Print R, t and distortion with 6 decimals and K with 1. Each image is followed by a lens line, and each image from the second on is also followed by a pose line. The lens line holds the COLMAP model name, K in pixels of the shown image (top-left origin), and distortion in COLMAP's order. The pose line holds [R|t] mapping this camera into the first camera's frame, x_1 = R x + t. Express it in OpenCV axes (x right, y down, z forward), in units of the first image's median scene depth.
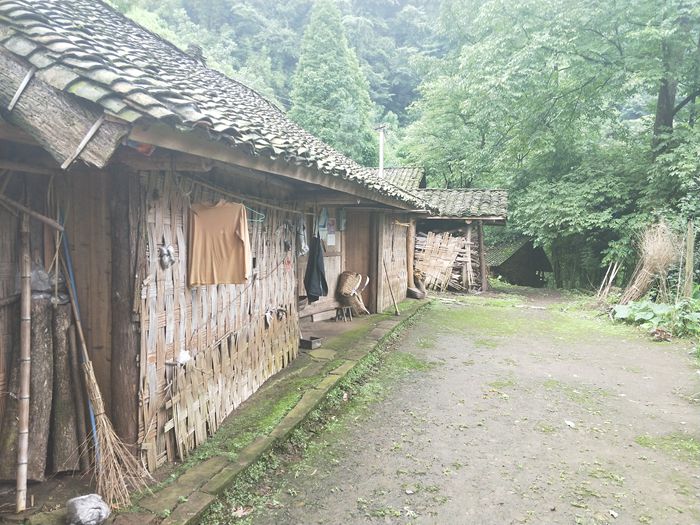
lens RADIAL K [[528.3, 0, 350.0], [0, 528.3, 262.5], [0, 0, 1]] dist [0.032058, -0.088887]
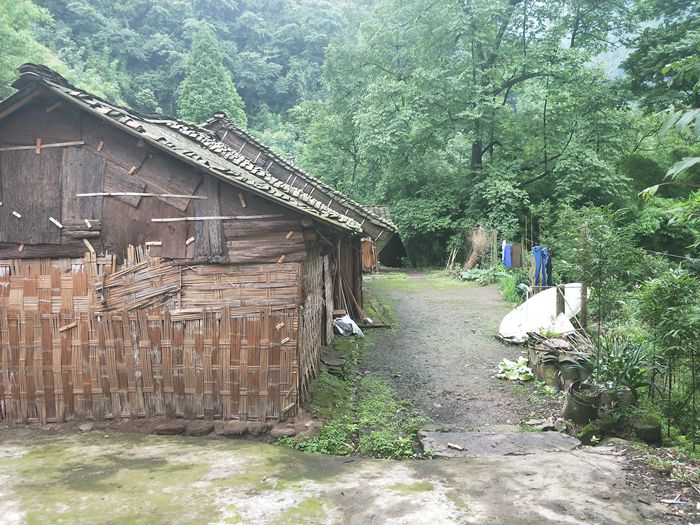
lens RADIAL K [[528.3, 0, 350.0], [0, 528.3, 262.5], [0, 0, 1]] dist [0.032058, -0.088887]
pose [[0.952802, -0.063507, 0.296877, -0.275756], [0.059495, 0.997974, 0.022539, -0.012872], [-0.297707, -0.003813, 0.954650, -0.432840]]
